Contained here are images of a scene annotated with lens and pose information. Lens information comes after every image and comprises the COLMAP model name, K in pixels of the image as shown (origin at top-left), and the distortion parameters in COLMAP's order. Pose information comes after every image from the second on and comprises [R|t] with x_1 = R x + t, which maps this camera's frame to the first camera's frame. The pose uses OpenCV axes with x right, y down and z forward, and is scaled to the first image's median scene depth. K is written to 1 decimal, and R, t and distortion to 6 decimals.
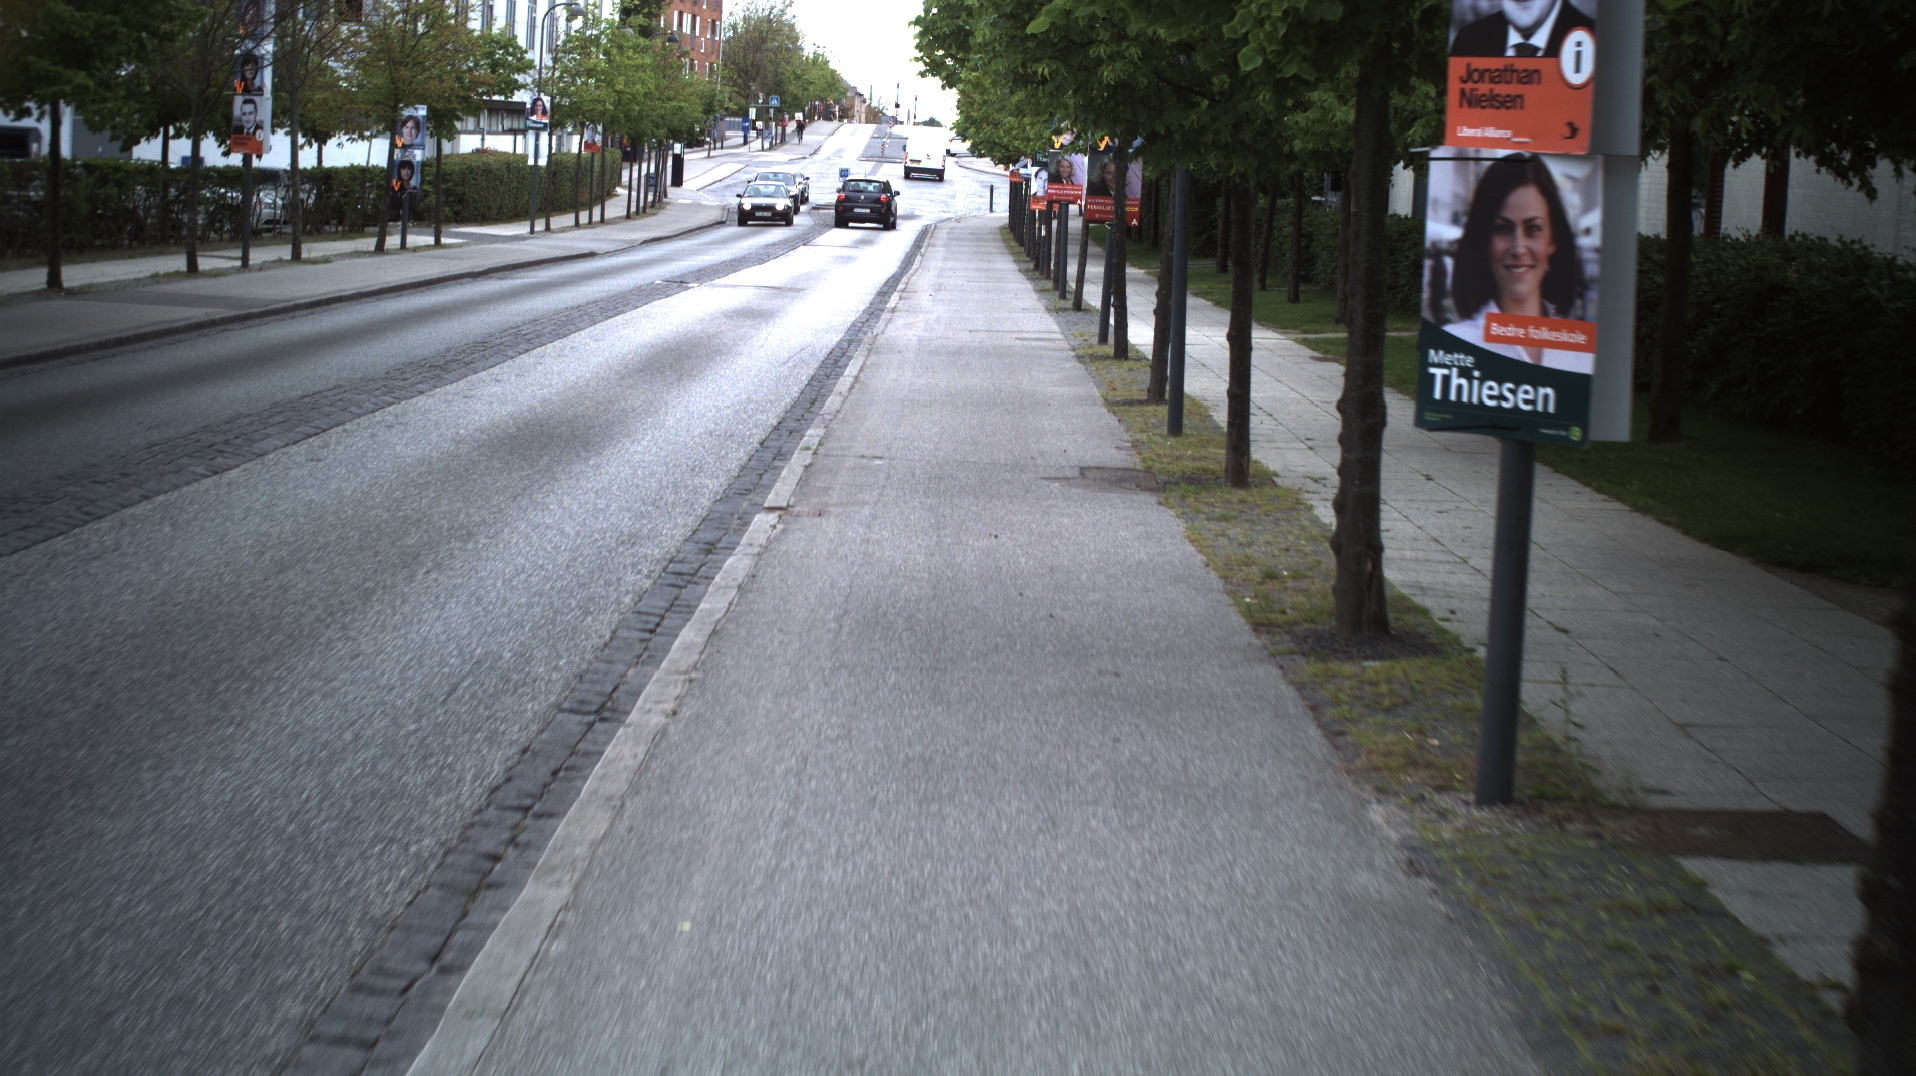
lens RADIAL K [[3103.9, 0, 956.4], [0, 3103.9, 530.7], [0, 0, 1]] dist [-0.234787, 0.000000]
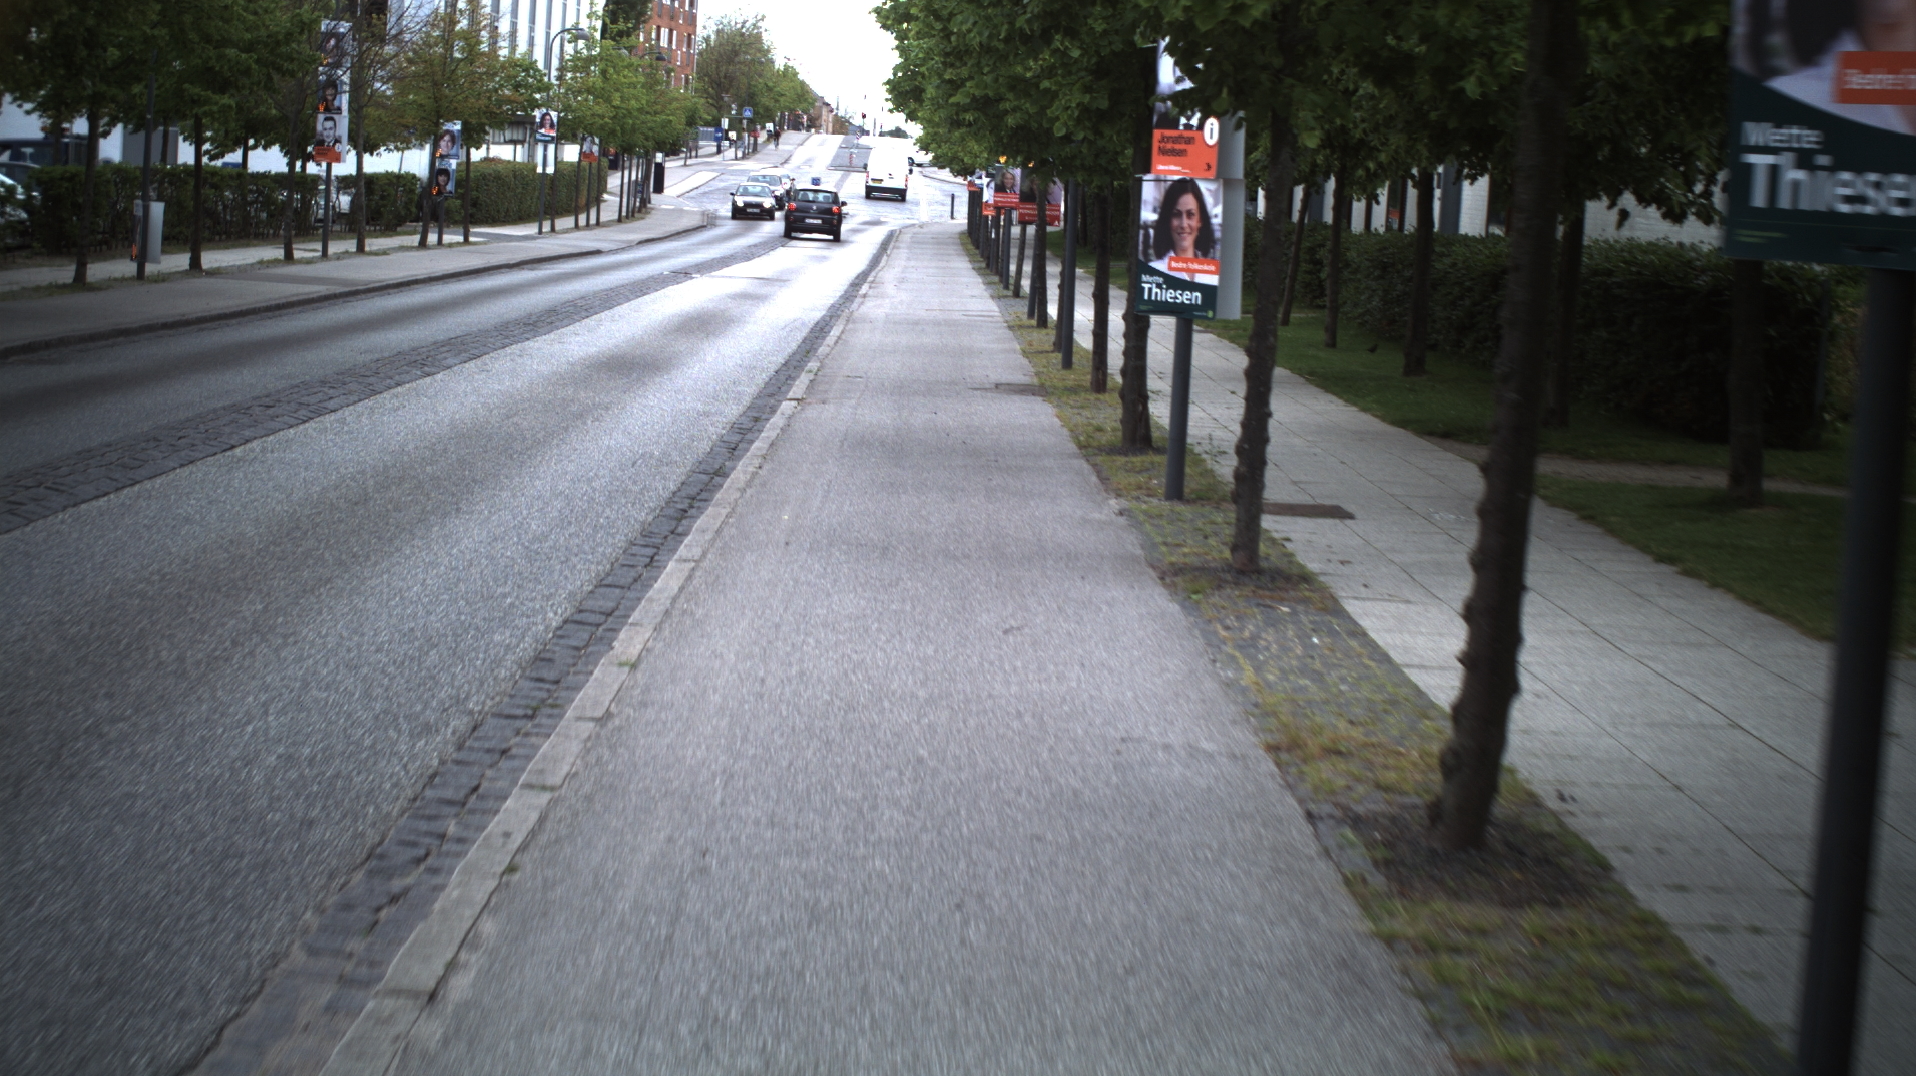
lens RADIAL K [[3103.9, 0, 961.8], [0, 3103.9, 551.7], [0, 0, 1]] dist [-0.234787, 0.000000]
pose [[0.999884, 0.006689, 0.013676, 0.003590], [-0.006740, 0.999970, 0.003740, 0.047854], [-0.013650, -0.003832, 0.999899, -0.423618]]
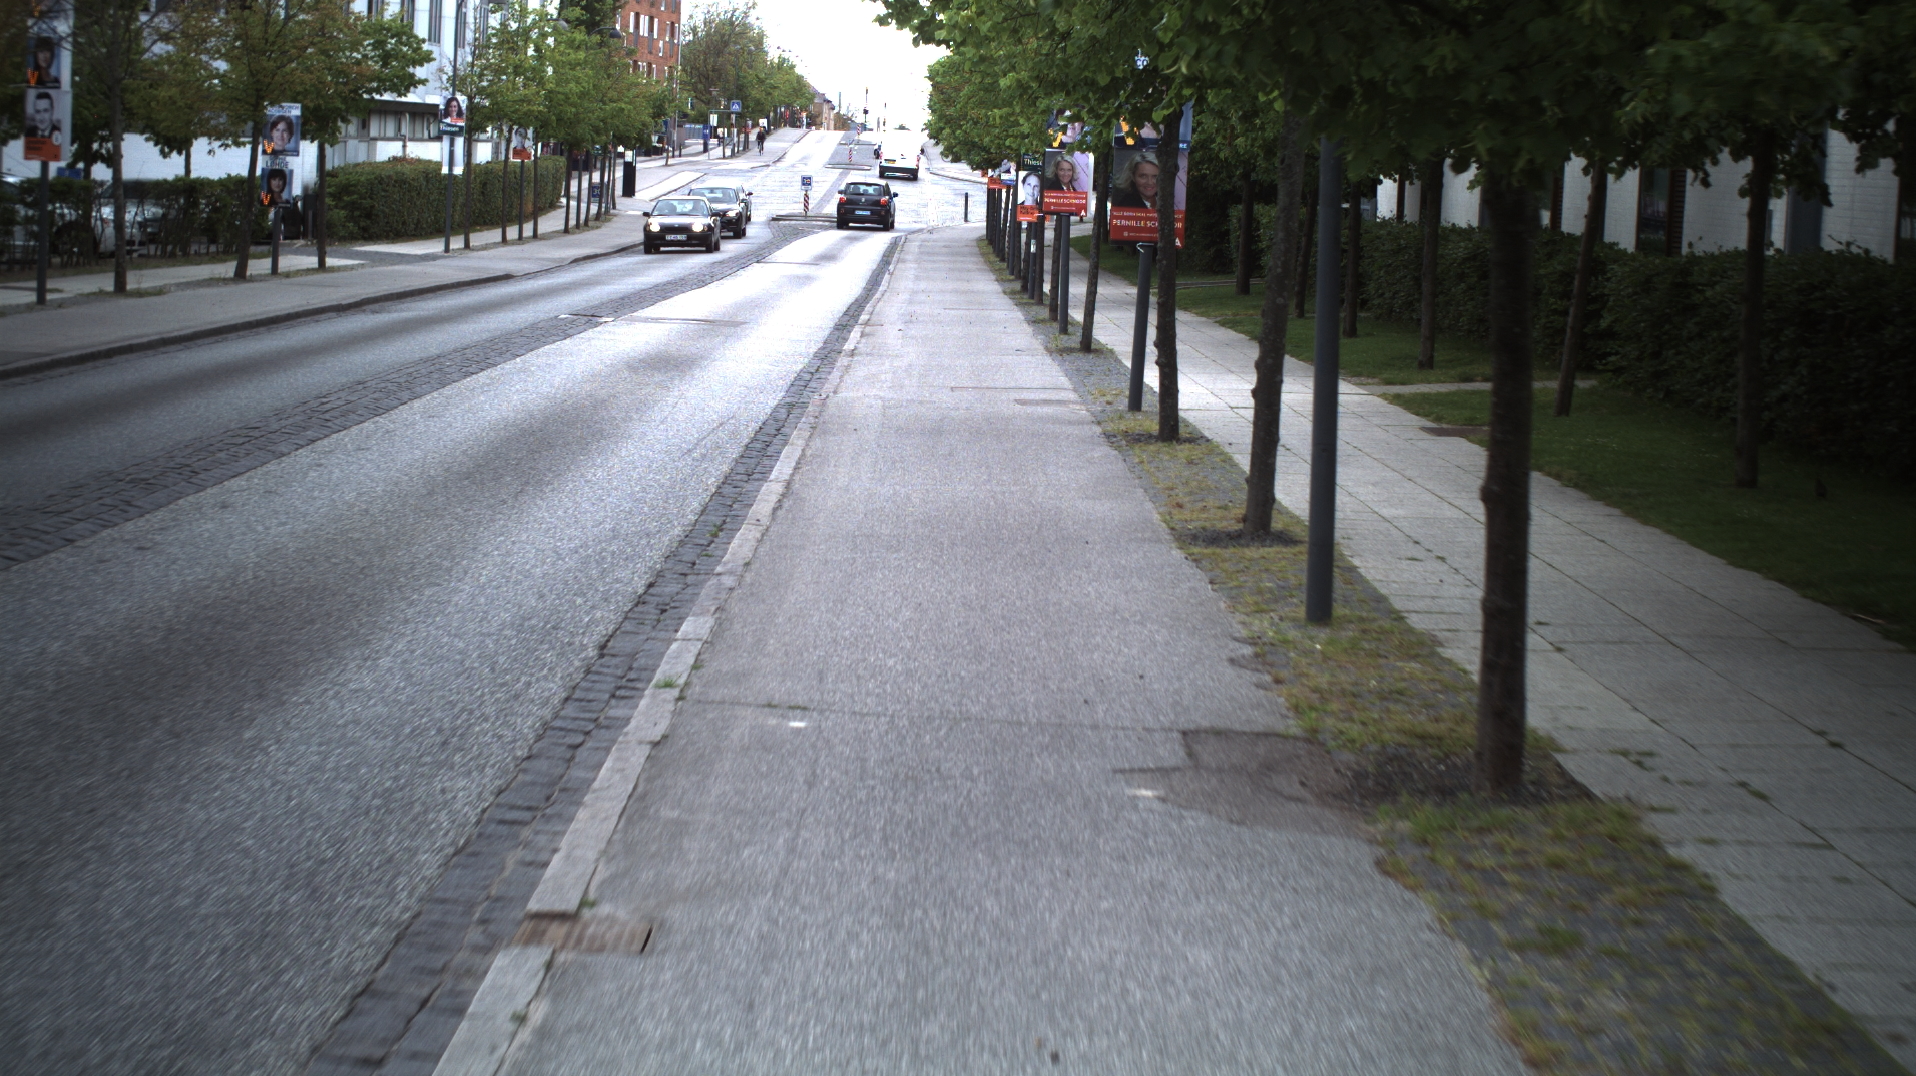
lens RADIAL K [[3101.0, 0, 964.7], [0, 3101.0, 517.4], [0, 0, 1]] dist [-0.228063, 0.000000]
pose [[0.999903, -0.008020, 0.011410, -0.002280], [0.008096, 0.999945, -0.006610, -0.047580], [-0.011357, 0.006702, 0.999913, 0.422831]]
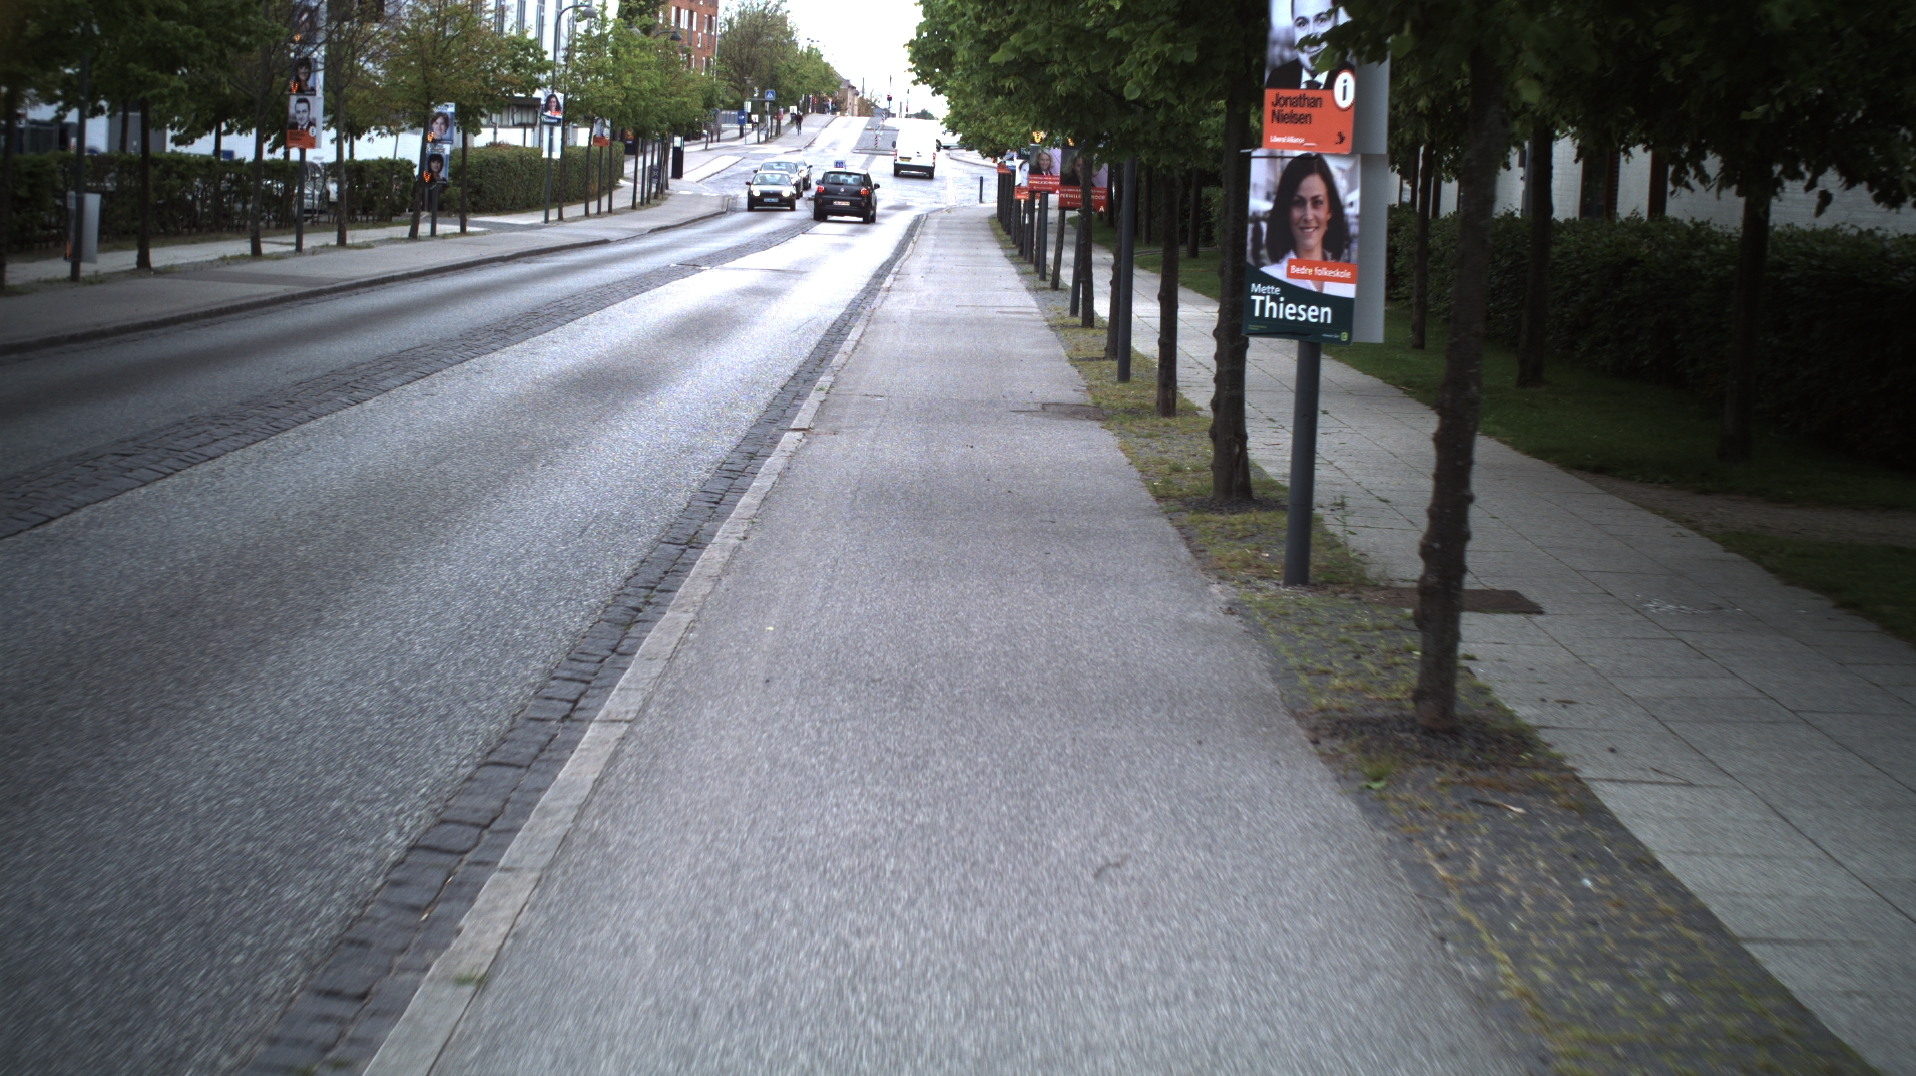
lens RADIAL K [[3103.9, 0, 952.9], [0, 3103.9, 548.3], [0, 0, 1]] dist [-0.234787, 0.000000]
pose [[0.999999, -0.000583, 0.001295, 0.002264], [0.000573, 0.999966, 0.008256, 0.023992], [-0.001300, -0.008255, 0.999965, -0.211081]]
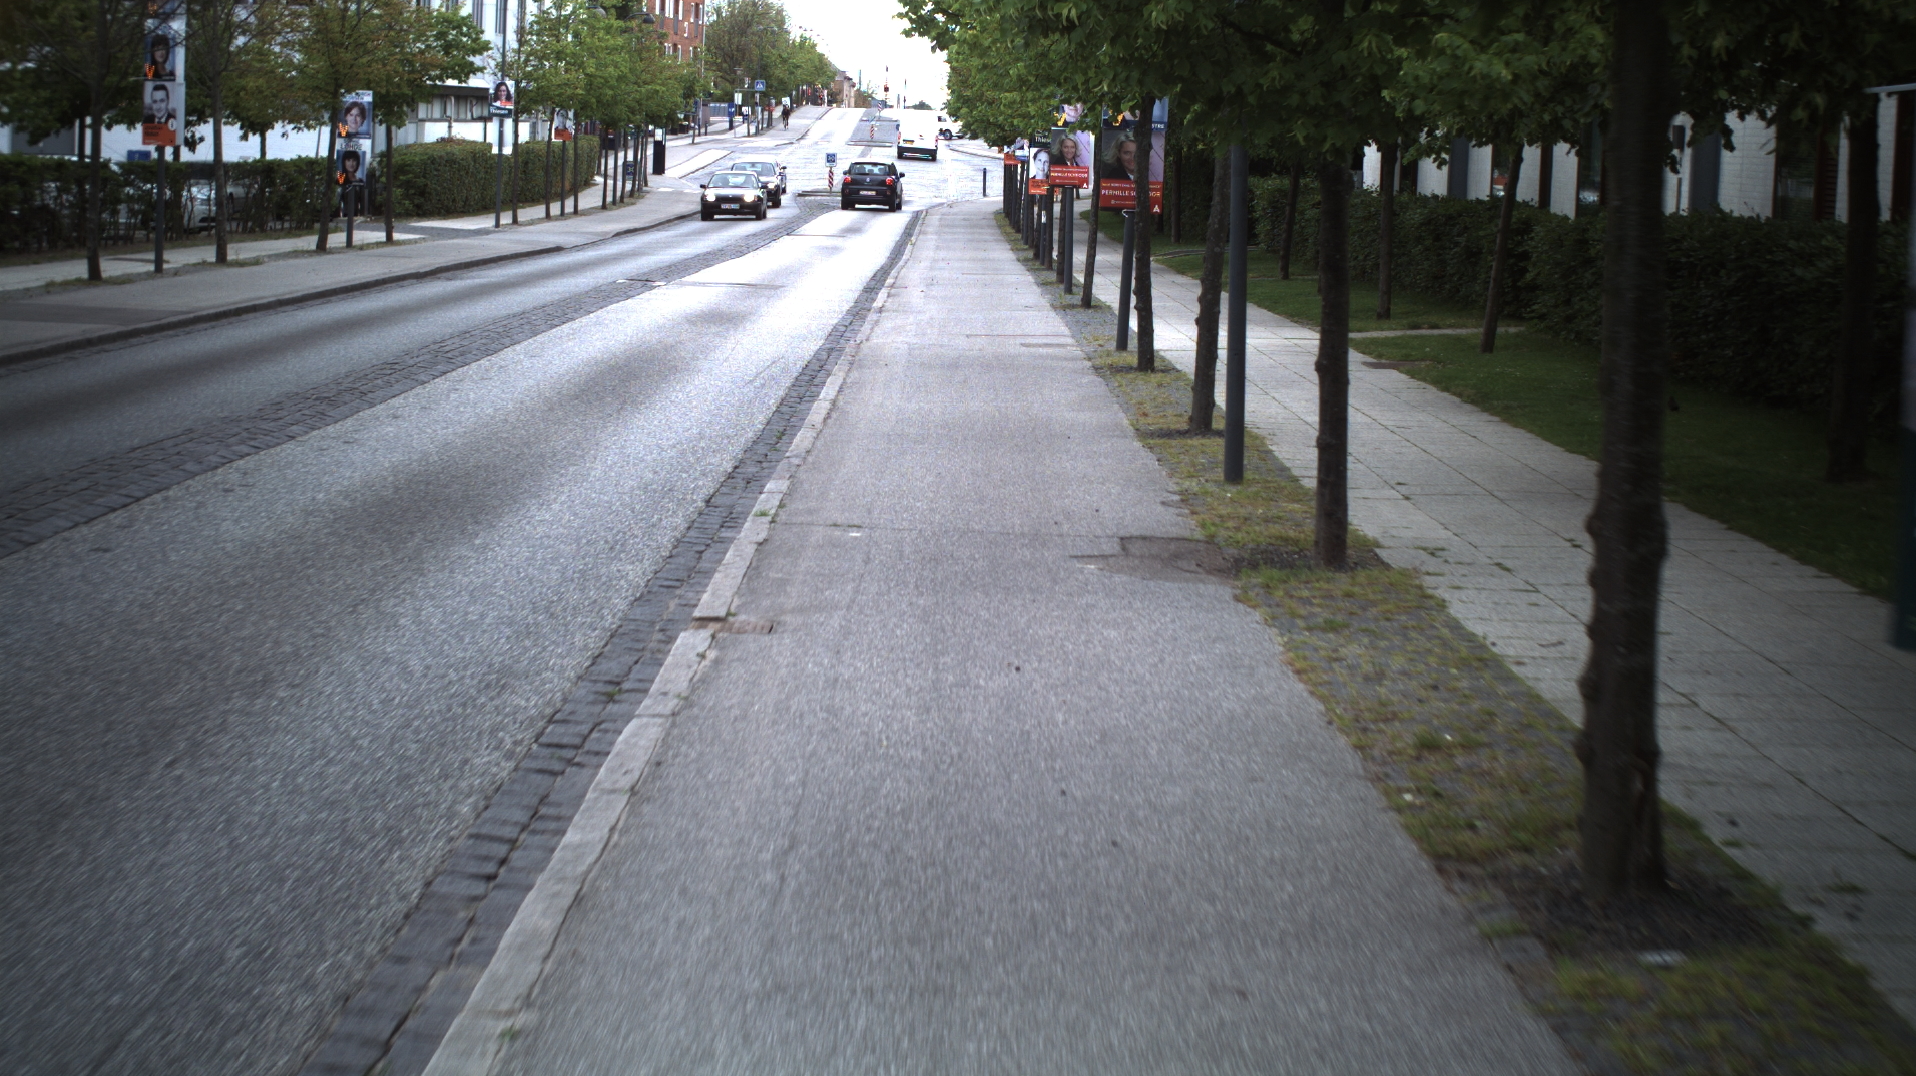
lens RADIAL K [[3103.9, 0, 968.5], [0, 3103.9, 525.9], [0, 0, 1]] dist [-0.234787, 0.000000]
pose [[0.999883, -0.014428, 0.005154, -0.001099], [0.014408, 0.999889, 0.003807, -0.023757], [-0.005208, -0.003732, 0.999979, 0.211617]]
